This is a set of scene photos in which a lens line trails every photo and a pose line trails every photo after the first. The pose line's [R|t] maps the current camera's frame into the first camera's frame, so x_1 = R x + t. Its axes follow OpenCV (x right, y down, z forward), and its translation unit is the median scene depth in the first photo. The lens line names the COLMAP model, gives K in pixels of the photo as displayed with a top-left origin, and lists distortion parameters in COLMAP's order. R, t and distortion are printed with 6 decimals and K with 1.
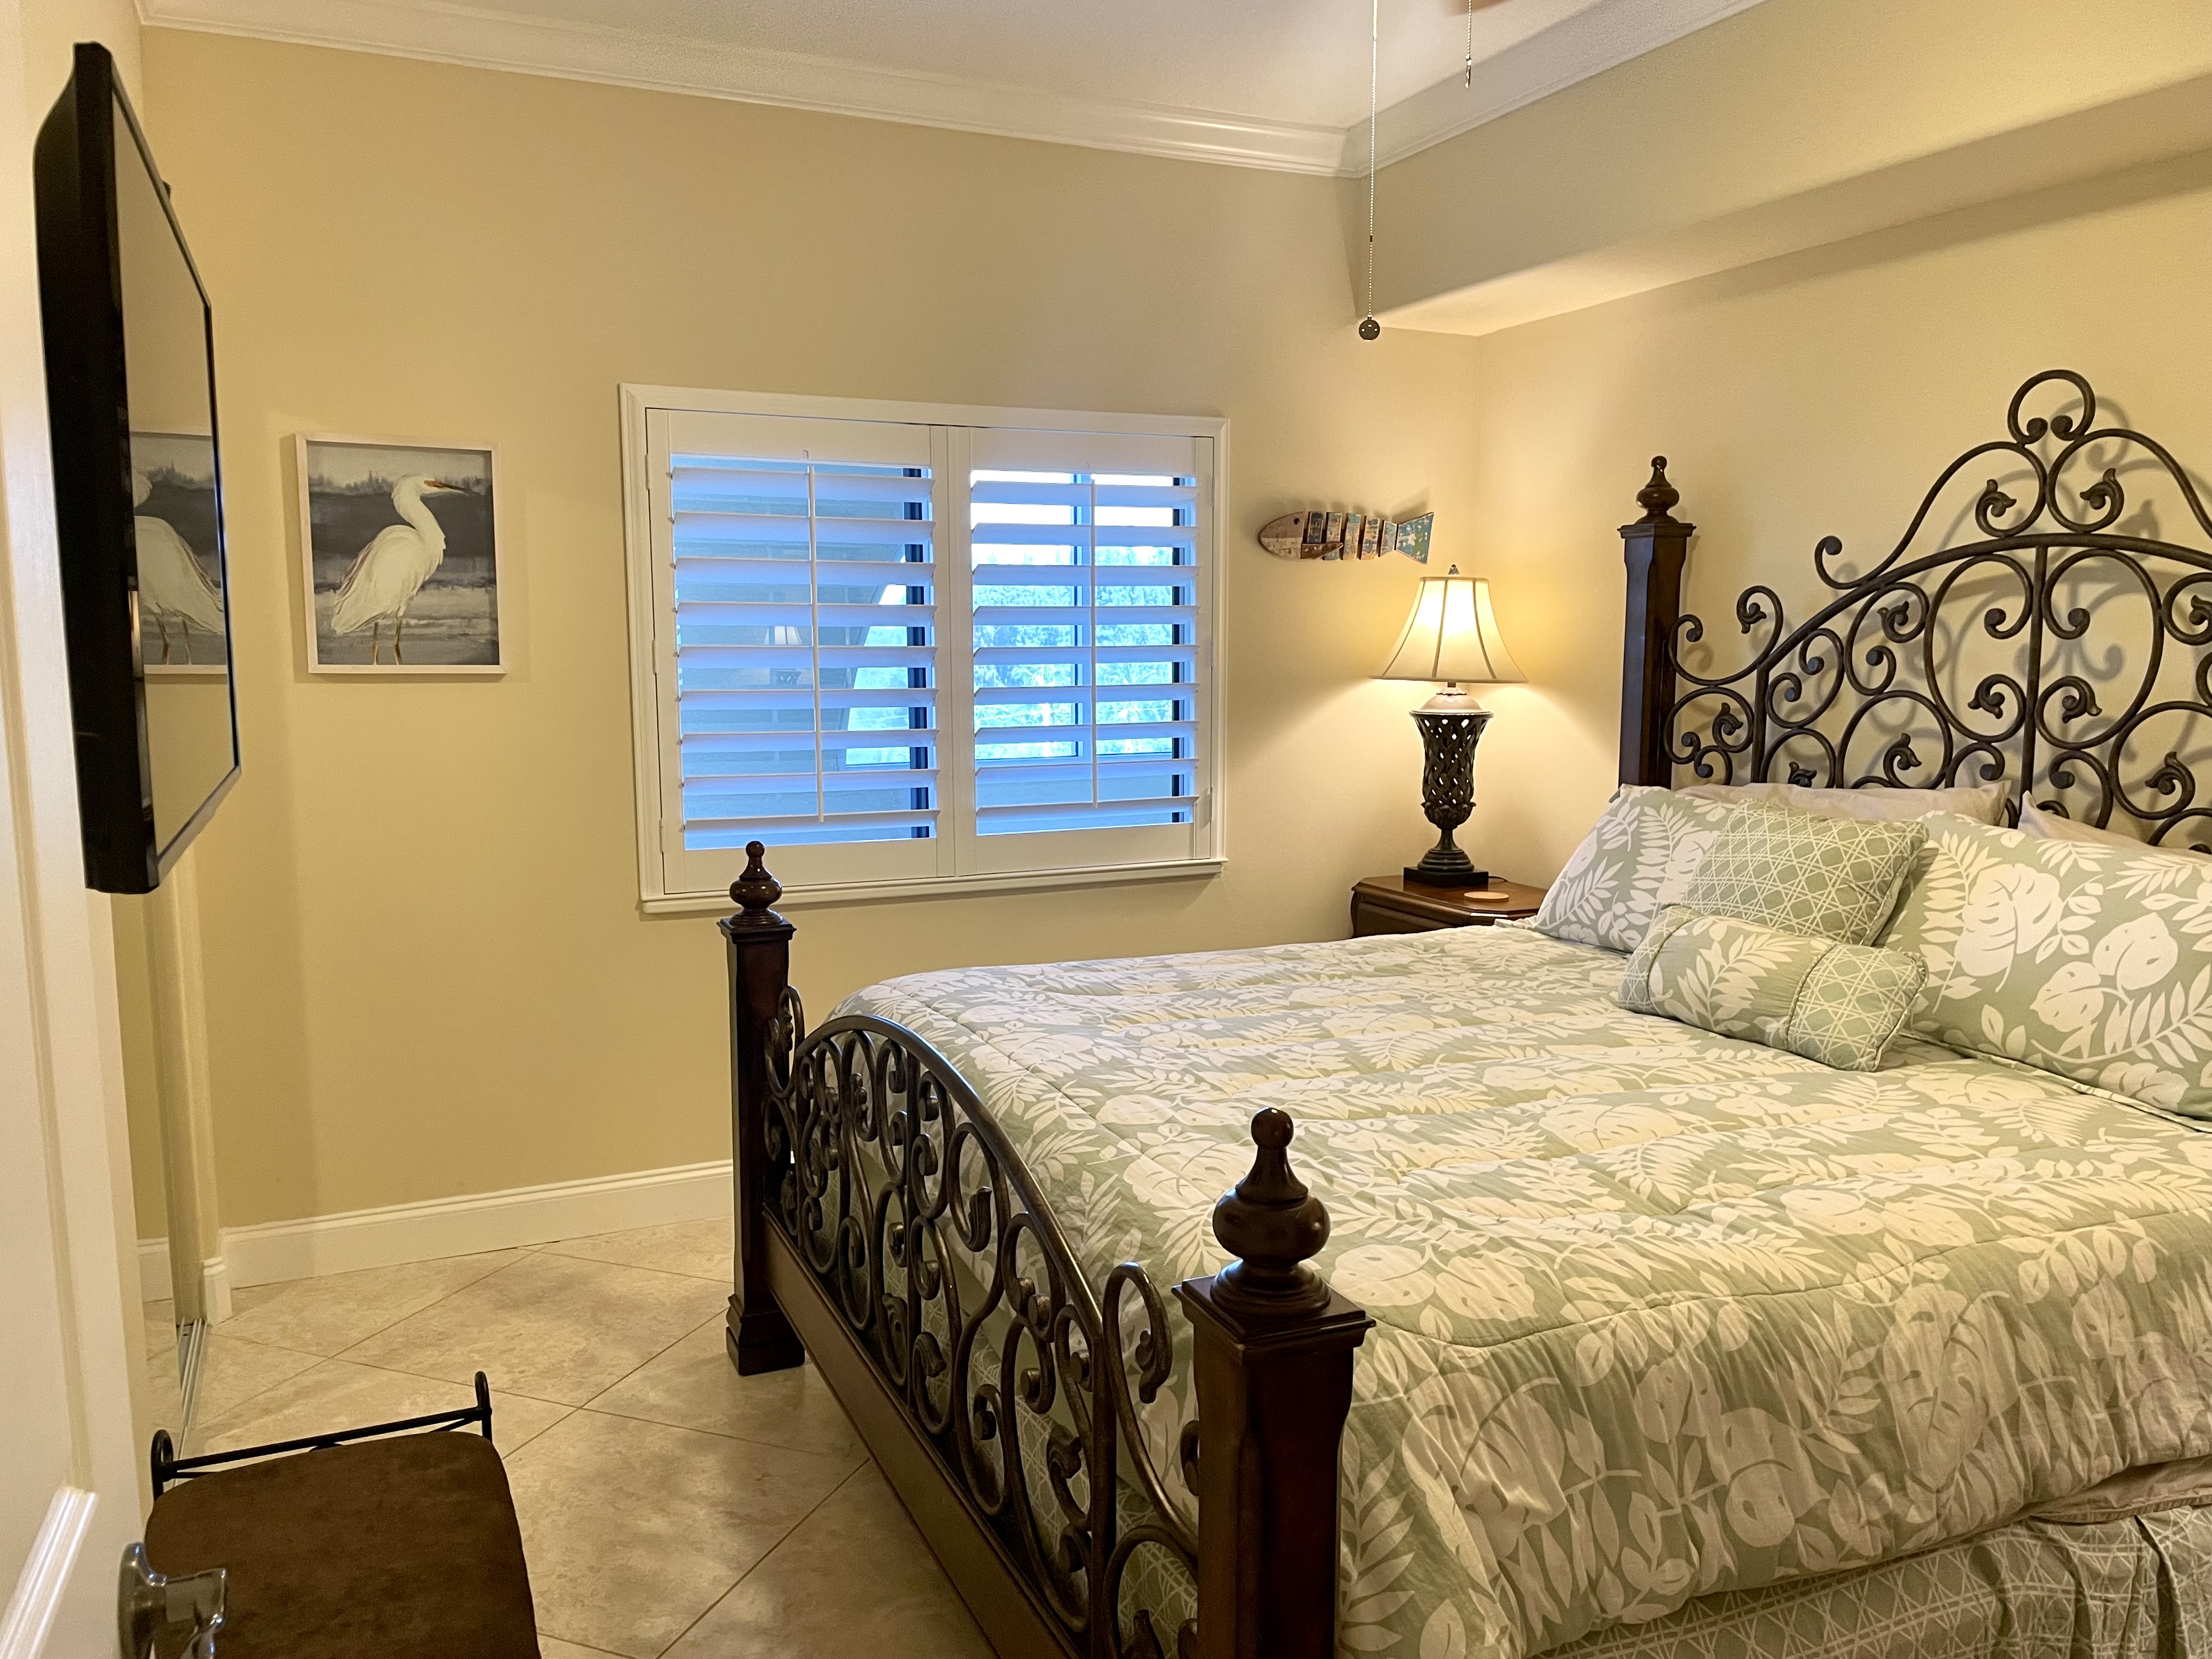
lens RADIAL K [[1695.4, 0, 1096.2], [0, 1695.4, 858.9], [0, 0, 1]] dist [0.093522, -0.126623]
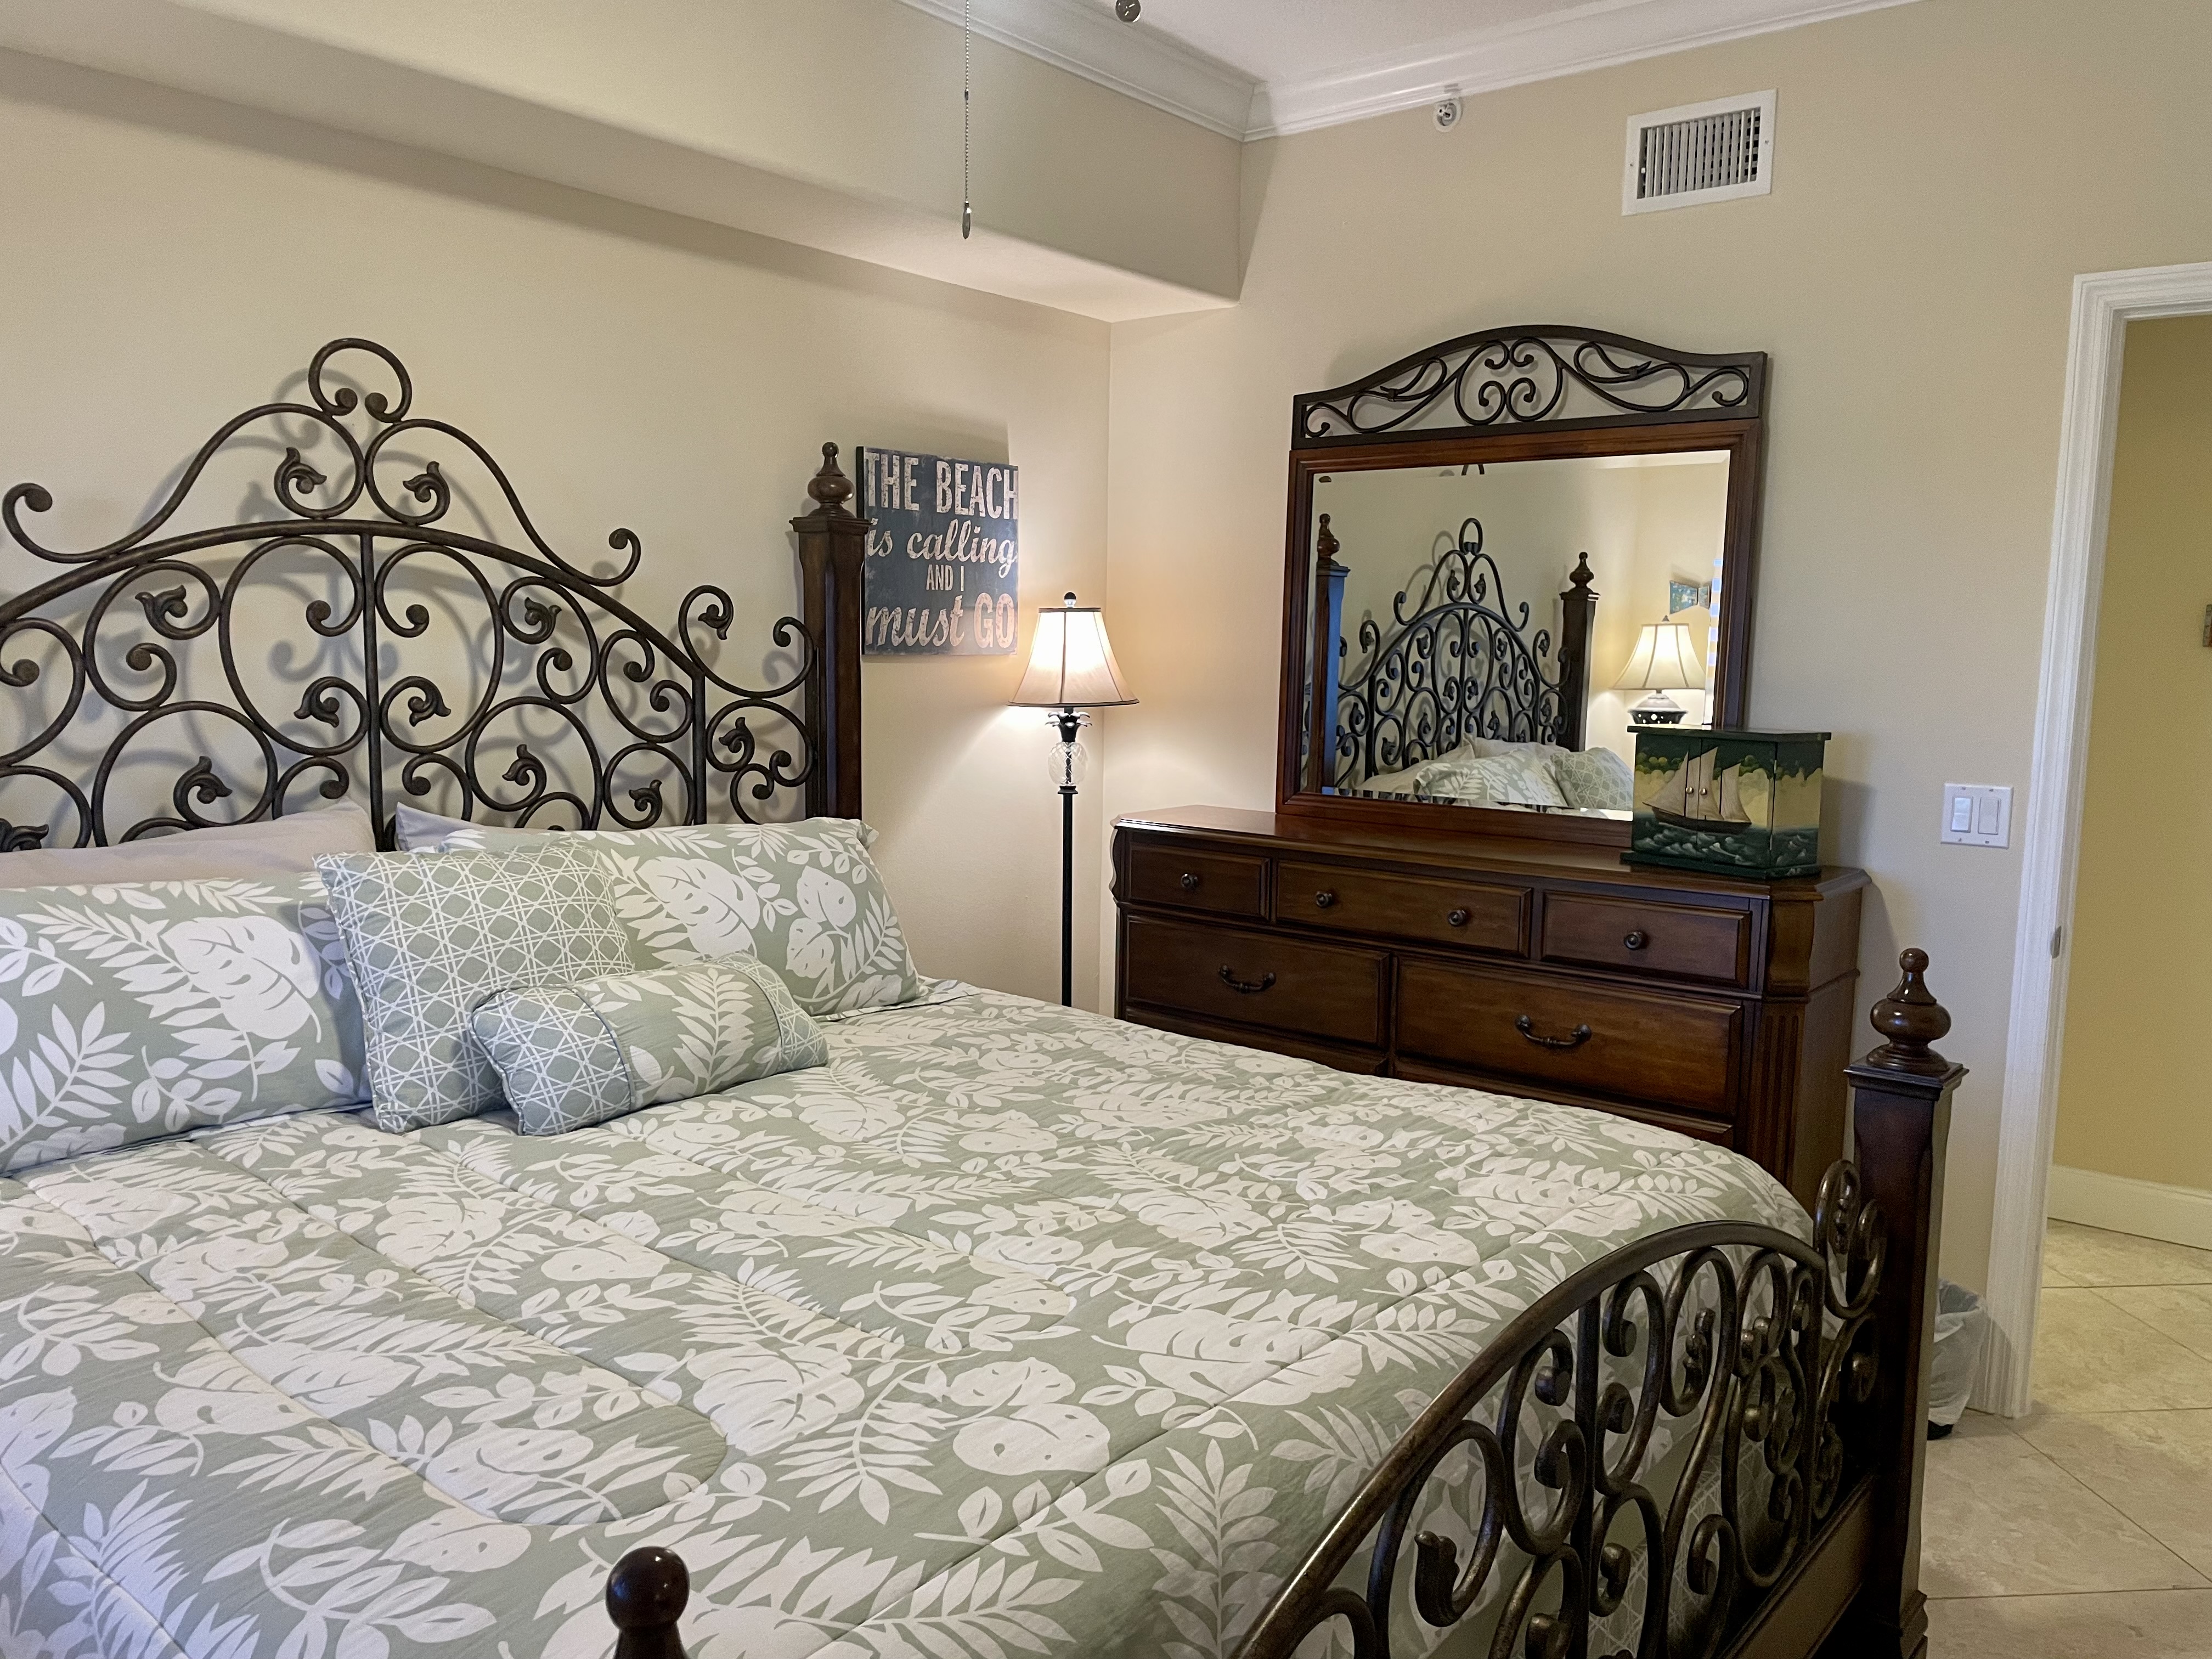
lens RADIAL K [[1695.4, 0, 1096.2], [0, 1695.4, 858.9], [0, 0, 1]] dist [0.093522, -0.126623]
pose [[-0.452604, -0.128639, 0.882384, -0.456961], [0.098010, 0.976368, 0.192613, -0.155458], [-0.886309, 0.173660, -0.429300, 1.107480]]
